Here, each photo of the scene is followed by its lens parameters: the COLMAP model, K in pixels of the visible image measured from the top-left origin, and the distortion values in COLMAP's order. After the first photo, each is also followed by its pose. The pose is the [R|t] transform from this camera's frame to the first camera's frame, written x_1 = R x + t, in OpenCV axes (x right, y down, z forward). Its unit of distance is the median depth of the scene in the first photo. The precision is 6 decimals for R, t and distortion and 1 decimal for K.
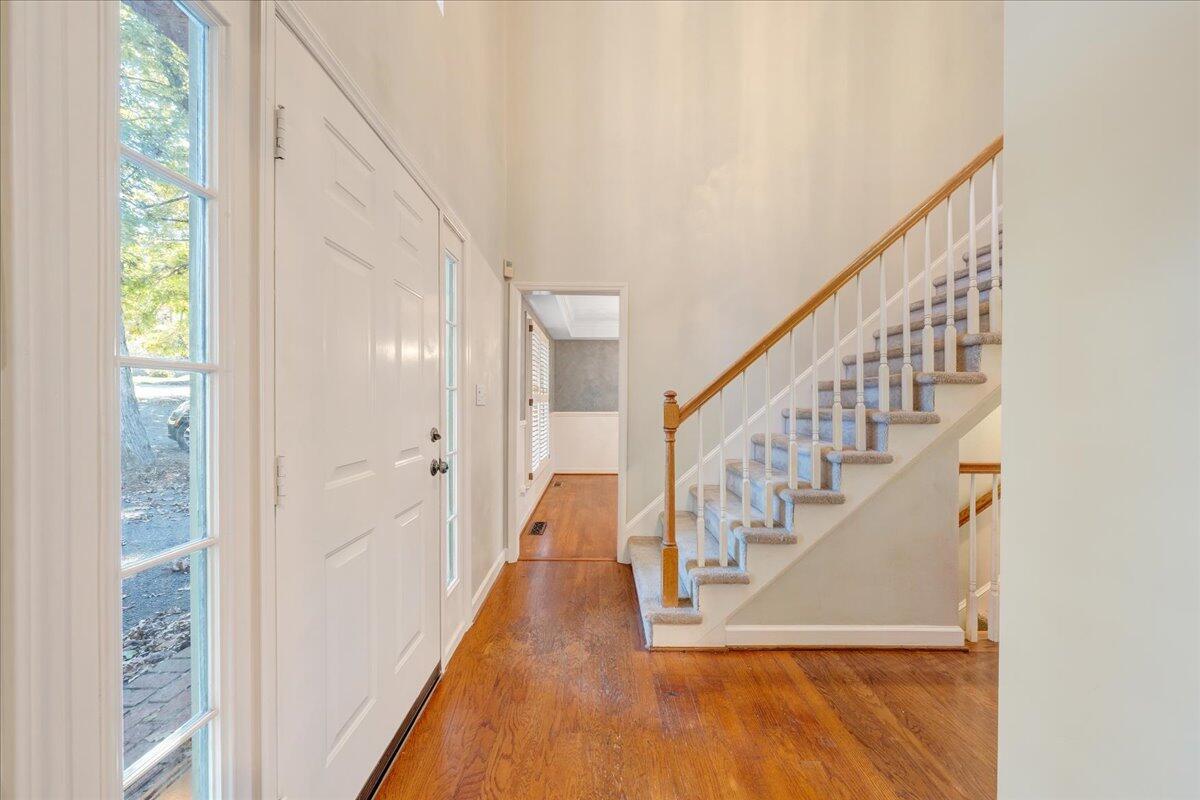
lens RADIAL K [[408.3, 0, 603.4], [0, 408.3, 397.5], [0, 0, 1]] dist [-0.001511, 0.000532]
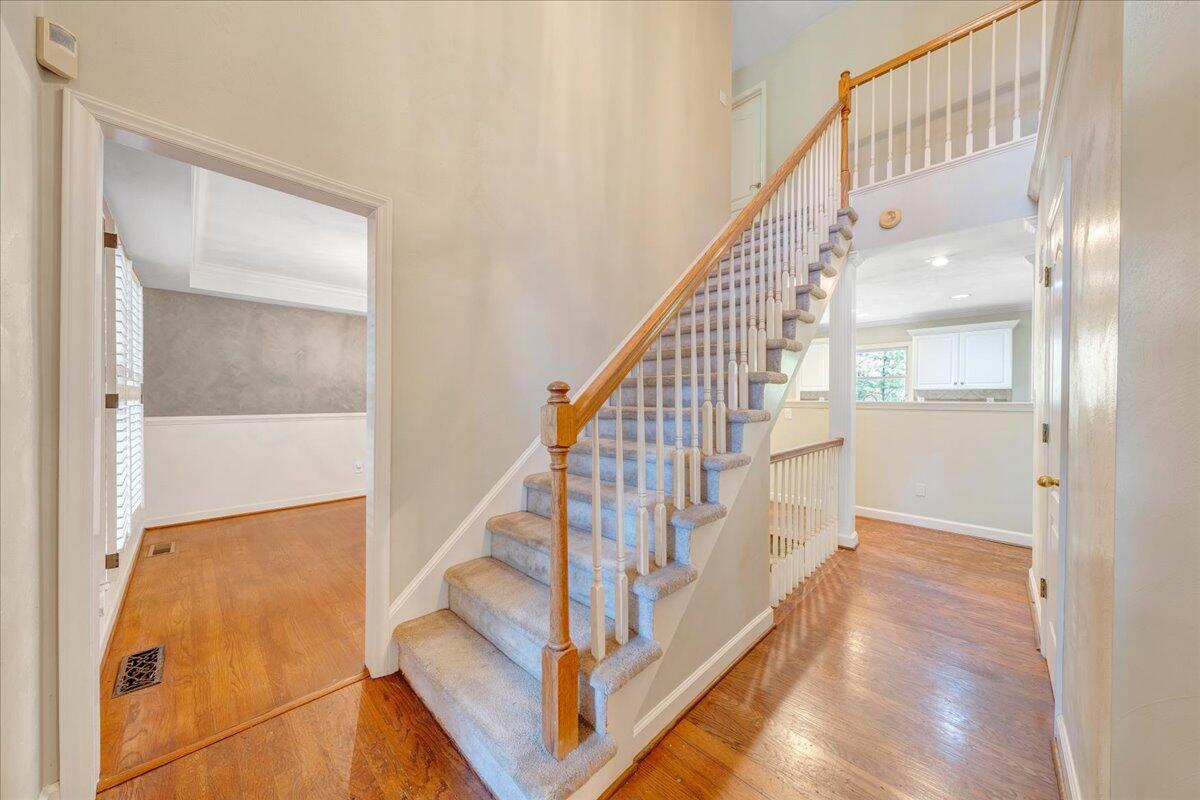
lens RADIAL K [[408.3, 0, 606.2], [0, 408.3, 400.7], [0, 0, 1]] dist [-0.001511, 0.000532]
pose [[0.711463, -0.002348, 0.702719, -0.137149], [-0.008288, 0.999897, 0.011732, 0.002081], [-0.702674, -0.014171, 0.711370, 0.369135]]
